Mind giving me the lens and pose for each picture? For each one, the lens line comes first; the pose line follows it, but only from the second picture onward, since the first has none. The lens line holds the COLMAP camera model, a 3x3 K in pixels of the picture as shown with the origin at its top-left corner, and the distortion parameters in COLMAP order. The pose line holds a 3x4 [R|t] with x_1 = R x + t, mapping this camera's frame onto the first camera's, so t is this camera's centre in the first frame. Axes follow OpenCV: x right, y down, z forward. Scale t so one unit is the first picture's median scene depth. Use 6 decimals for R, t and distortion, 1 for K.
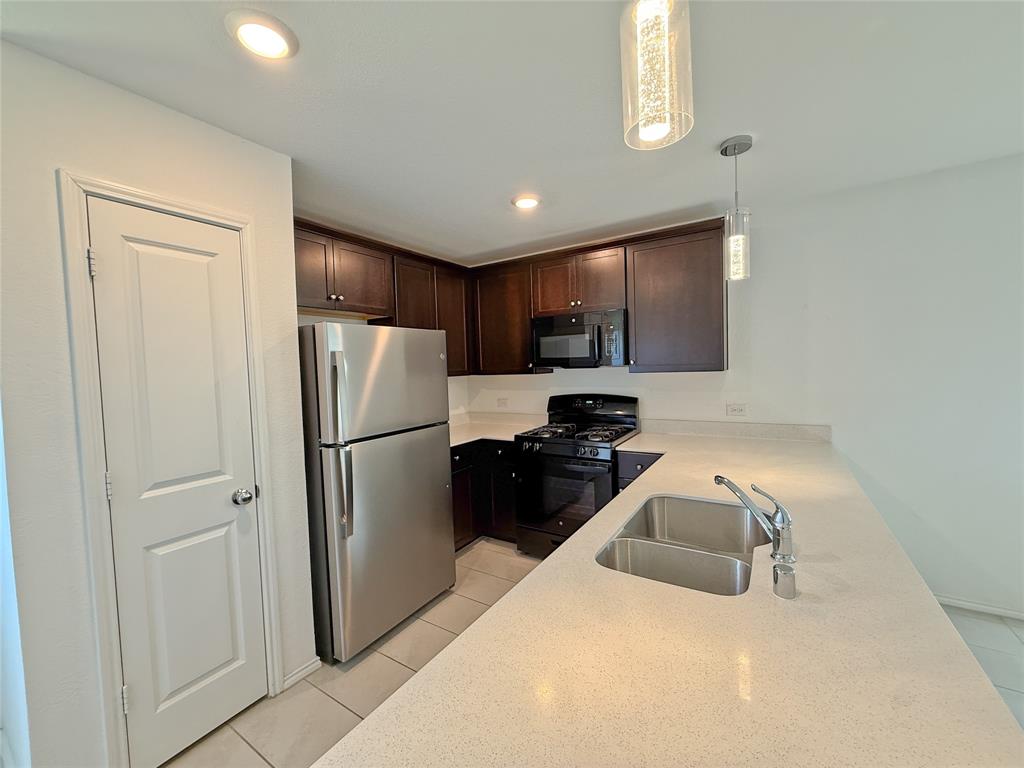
lens RADIAL K [[411.2, 0, 514.2], [0, 411.2, 386.0], [0, 0, 1]] dist [-0.001879, -0.000855]
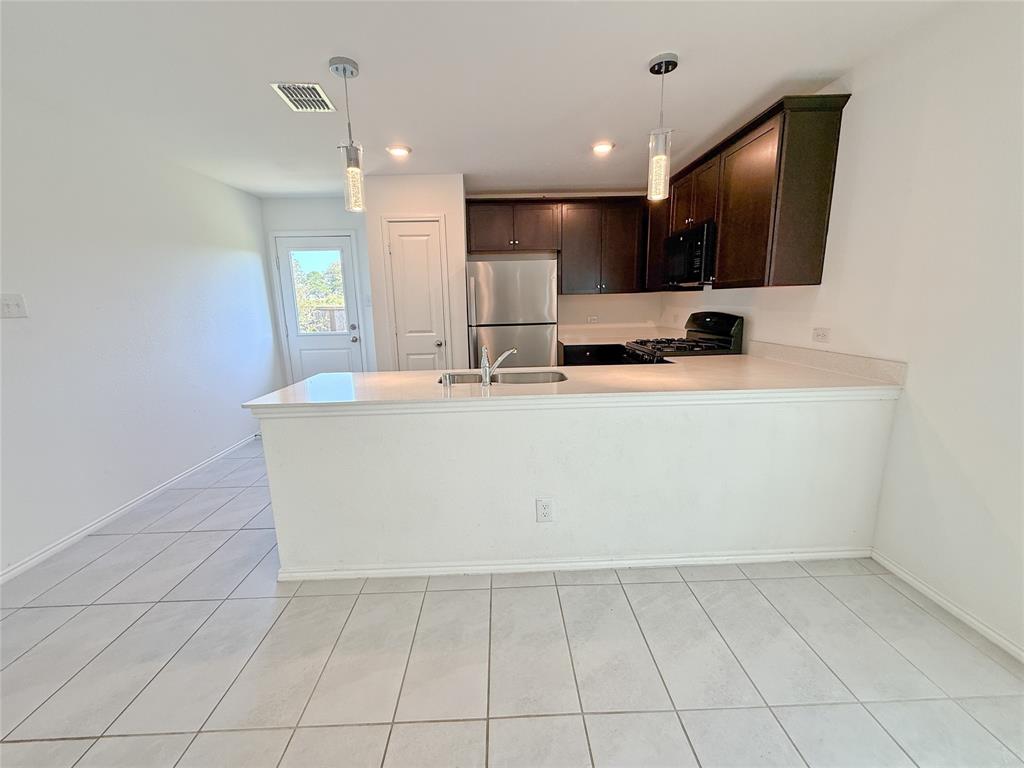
lens RADIAL K [[411.2, 0, 513.1], [0, 411.2, 387.7], [0, 0, 1]] dist [-0.001879, -0.000855]
pose [[0.563184, 0.188985, -0.804431, 0.990785], [-0.035146, 0.978094, 0.205177, 0.016093], [0.825584, -0.087280, 0.557489, 0.023693]]
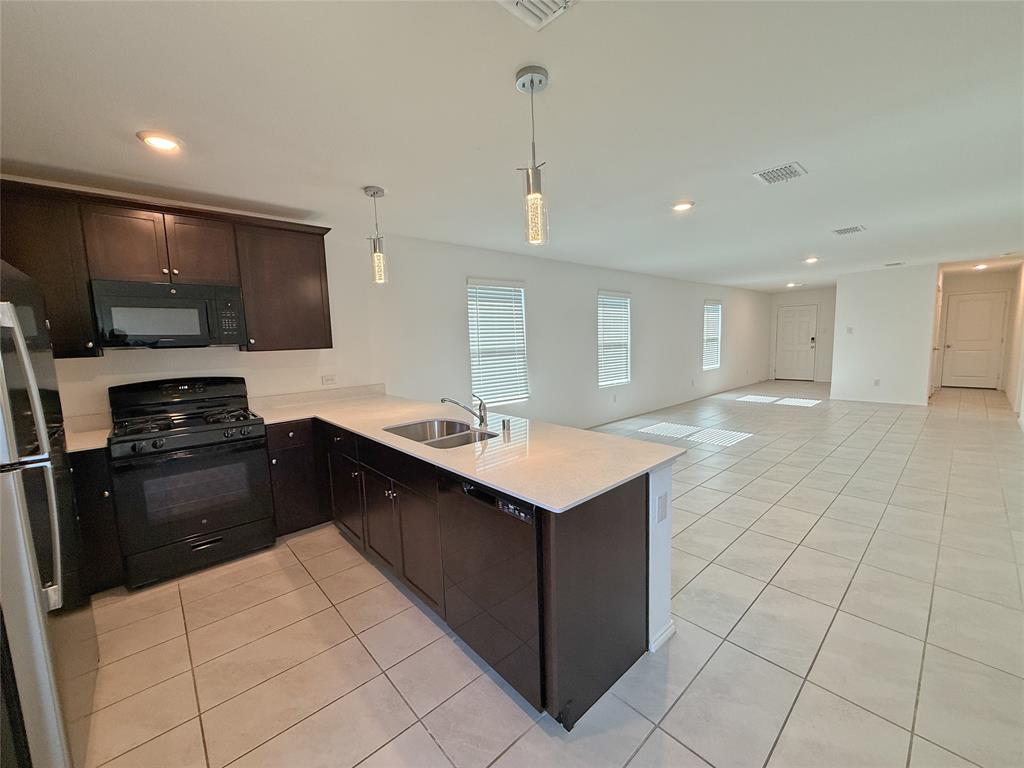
lens RADIAL K [[411.2, 0, 506.8], [0, 411.2, 388.2], [0, 0, 1]] dist [-0.001879, -0.000855]
pose [[0.272307, -0.096514, 0.957358, -0.605645], [0.067976, 0.994400, 0.080914, 0.021397], [-0.959806, 0.043044, 0.277343, 0.132098]]
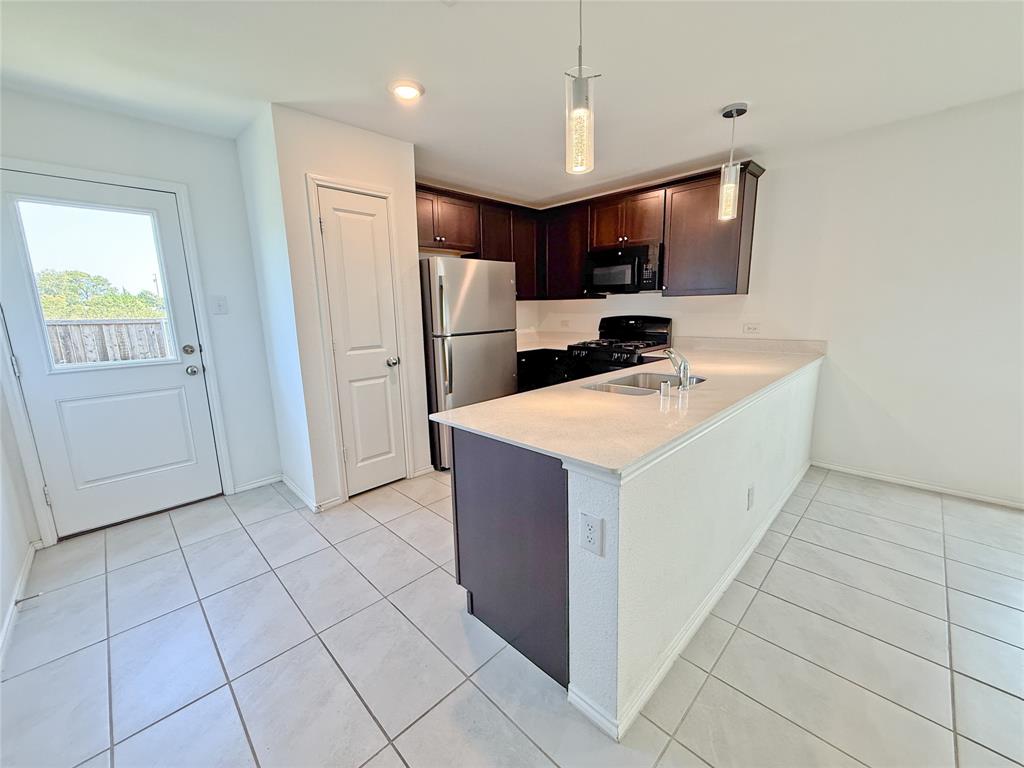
lens RADIAL K [[411.2, 0, 512.3], [0, 411.2, 386.4], [0, 0, 1]] dist [-0.001879, -0.000855]
pose [[0.976619, 0.052632, -0.208437, 0.130614], [-0.021281, 0.988474, 0.149887, 0.068442], [0.213923, -0.141947, 0.966482, -0.382390]]
